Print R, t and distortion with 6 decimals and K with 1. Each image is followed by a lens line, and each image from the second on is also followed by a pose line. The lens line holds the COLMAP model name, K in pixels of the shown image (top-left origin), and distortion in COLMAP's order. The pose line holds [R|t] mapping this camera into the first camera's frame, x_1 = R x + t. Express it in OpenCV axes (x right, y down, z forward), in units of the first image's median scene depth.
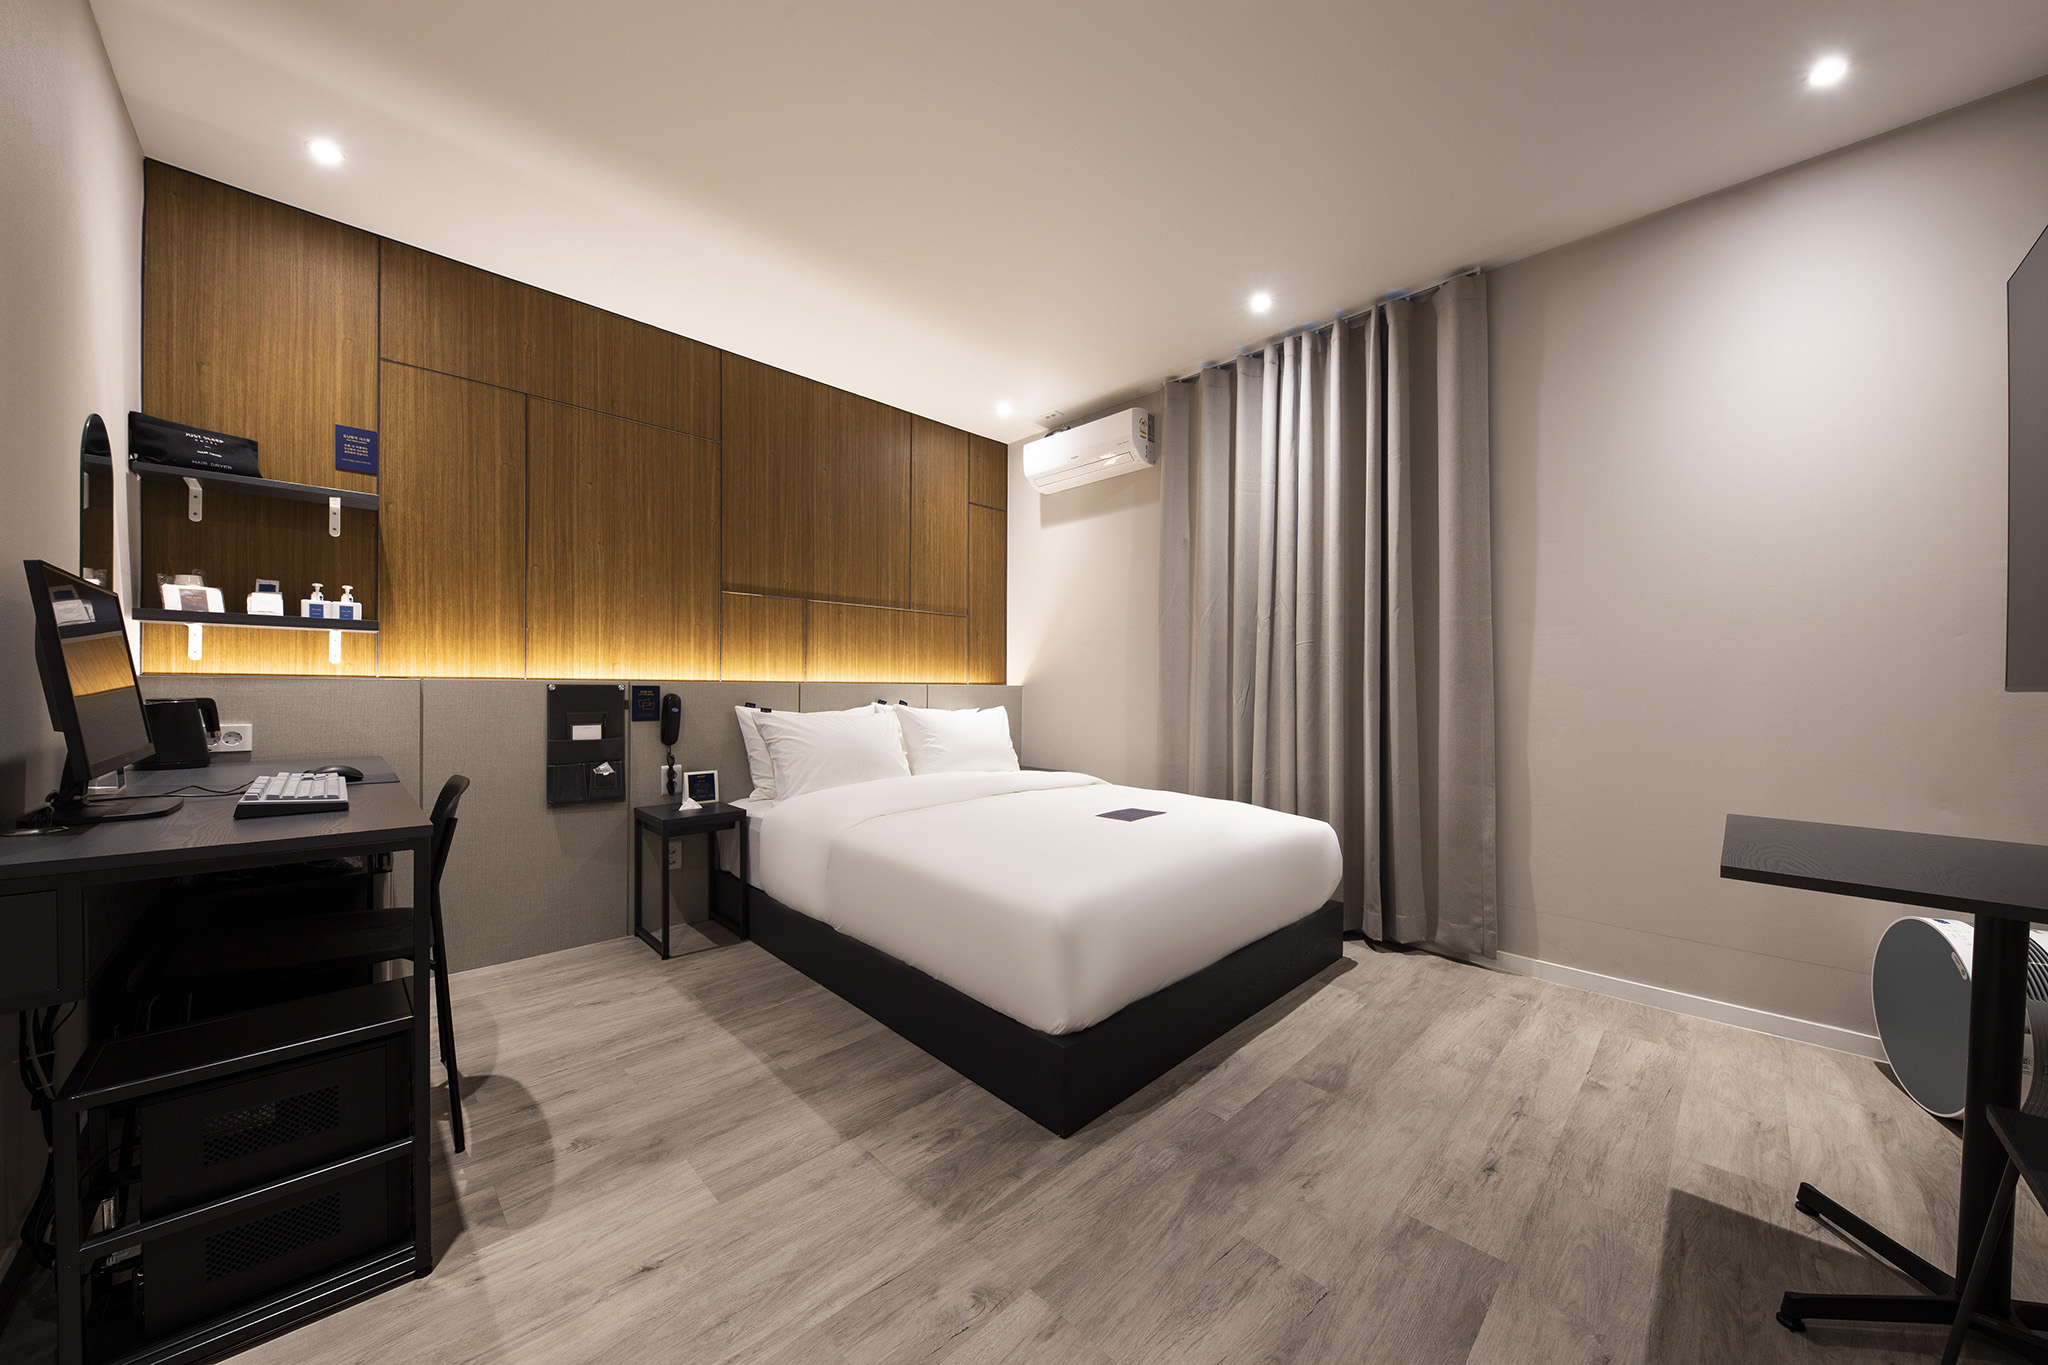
lens RADIAL K [[703.8, 0, 1022.9], [0, 703.8, 689.2], [0, 0, 1]] dist [0.015634, -0.008435]
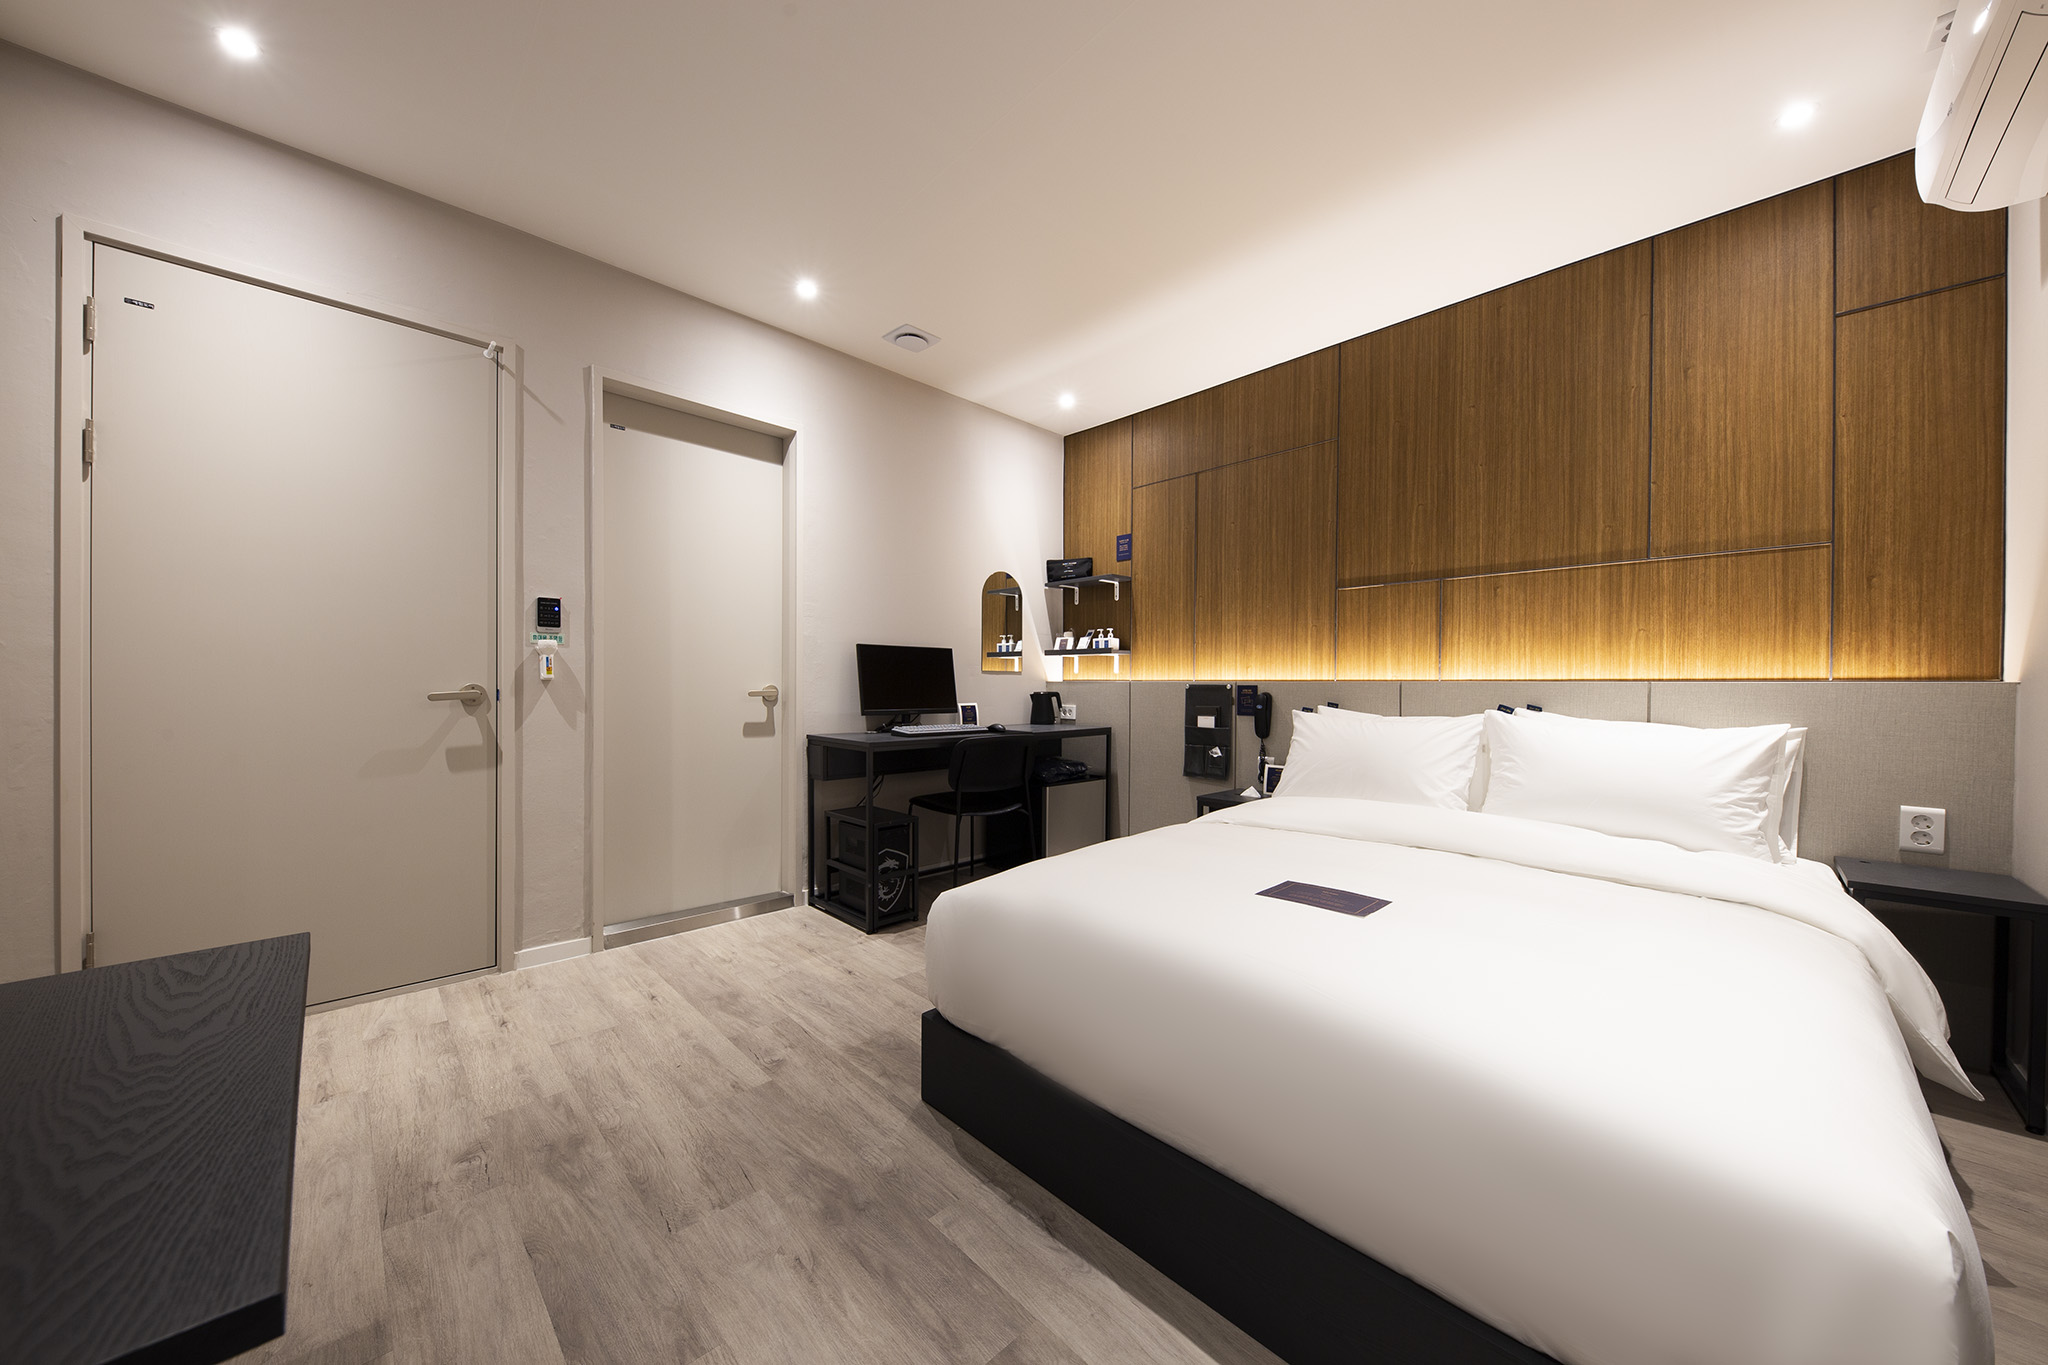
lens RADIAL K [[703.8, 0, 1022.9], [0, 703.8, 689.2], [0, 0, 1]] dist [0.015634, -0.008435]
pose [[-0.003979, -0.001099, -0.999991, 0.653300], [-0.007737, 0.999969, -0.001068, 0.005971], [0.999962, 0.007733, -0.003987, 0.662456]]
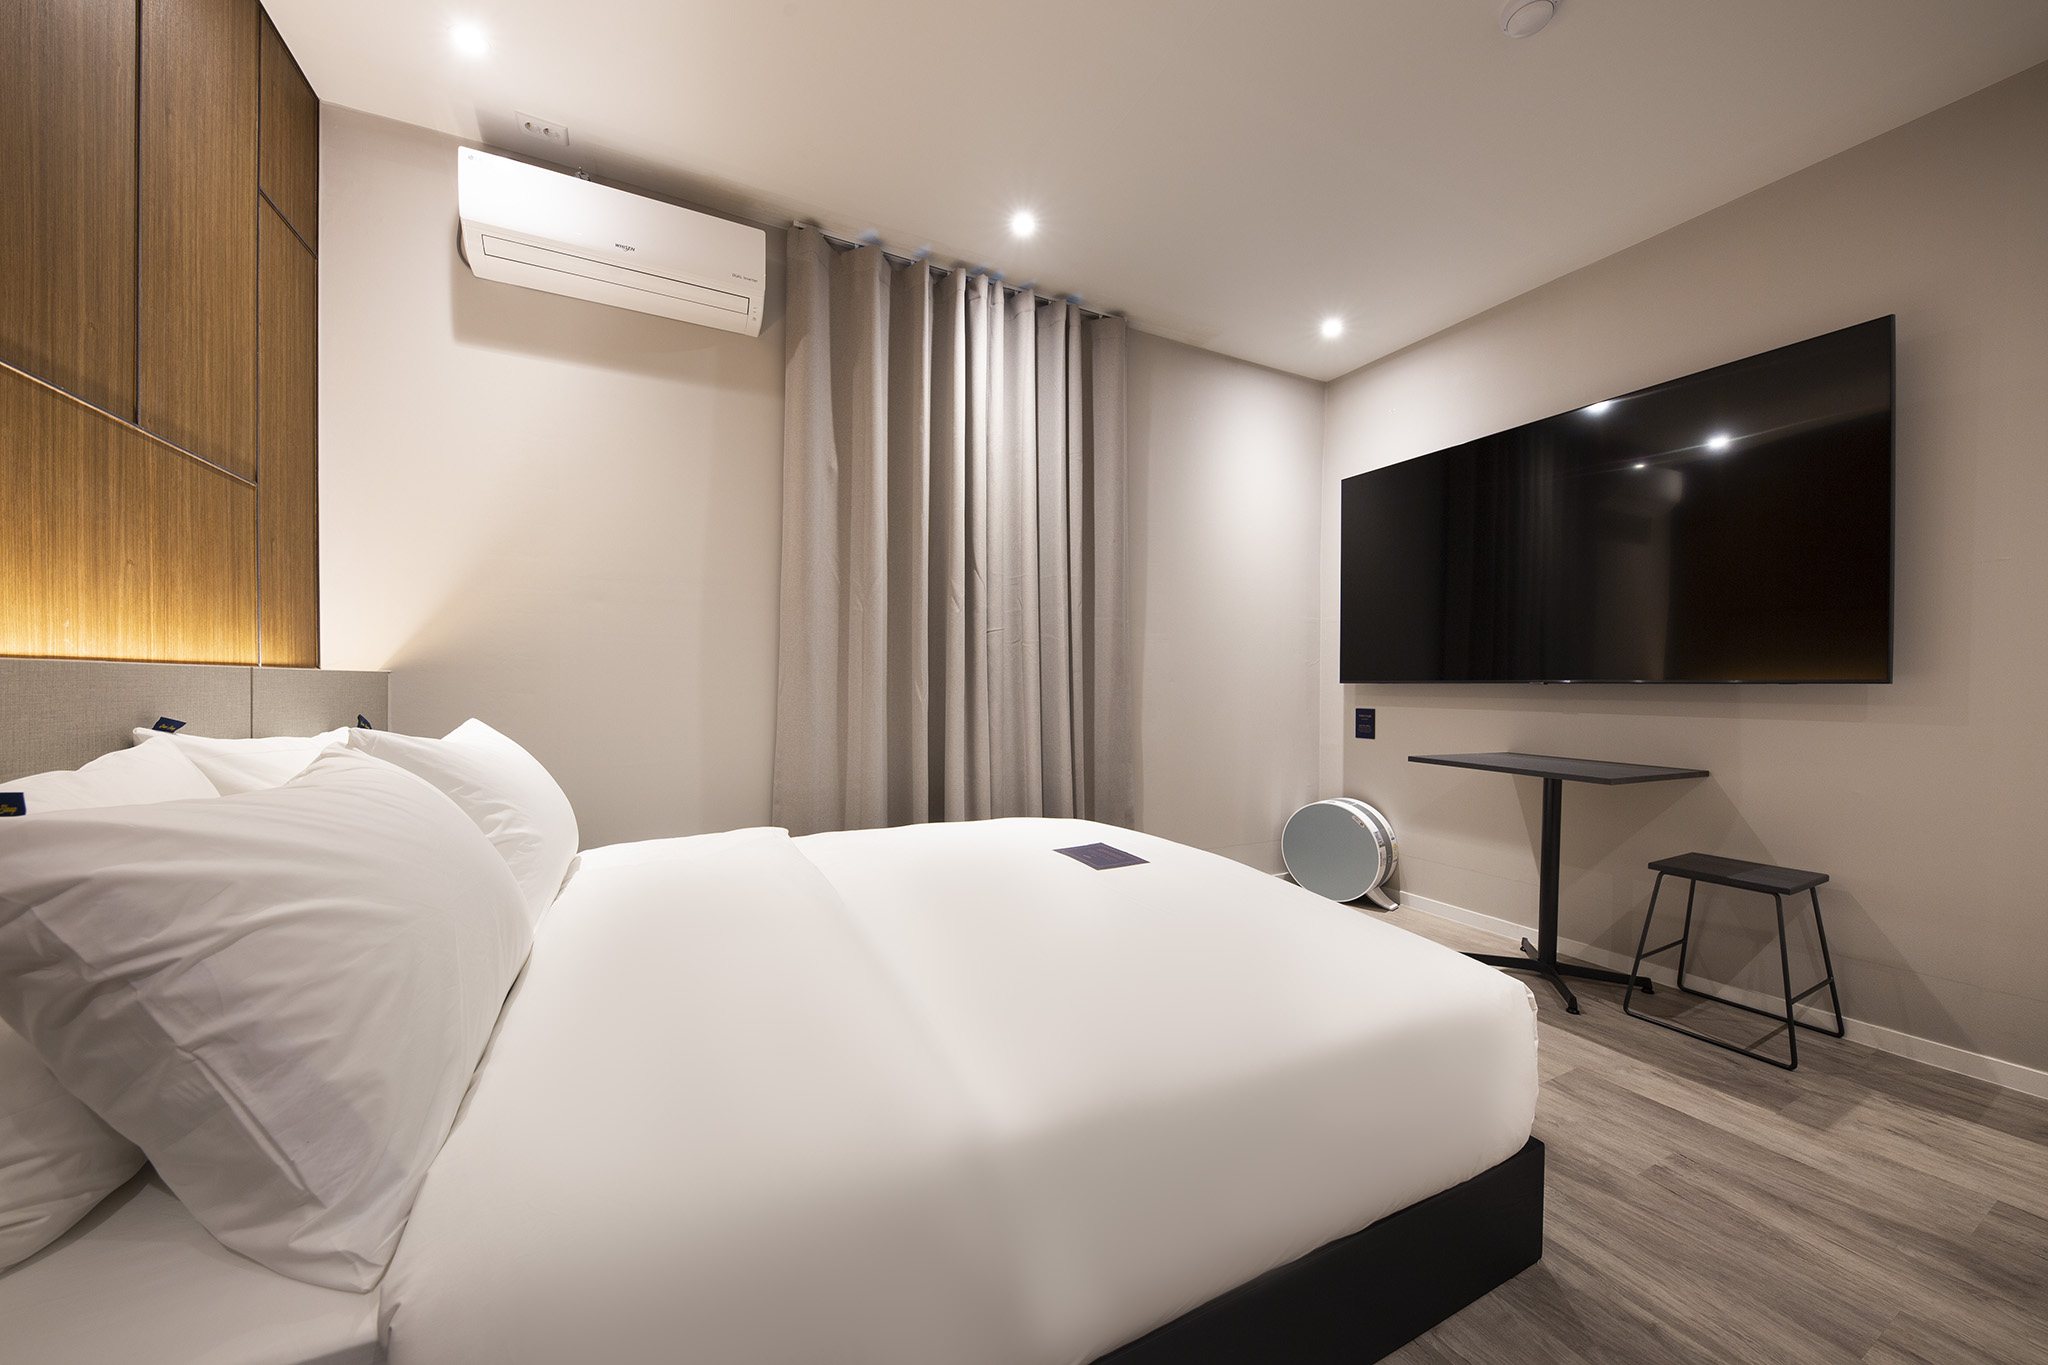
lens RADIAL K [[703.8, 0, 1022.9], [0, 703.8, 689.2], [0, 0, 1]] dist [0.015634, -0.008435]
pose [[0.300802, -0.014205, 0.953581, -0.491742], [-0.003696, 0.999864, 0.016060, -0.003990], [-0.953679, -0.008355, 0.300709, 0.756404]]
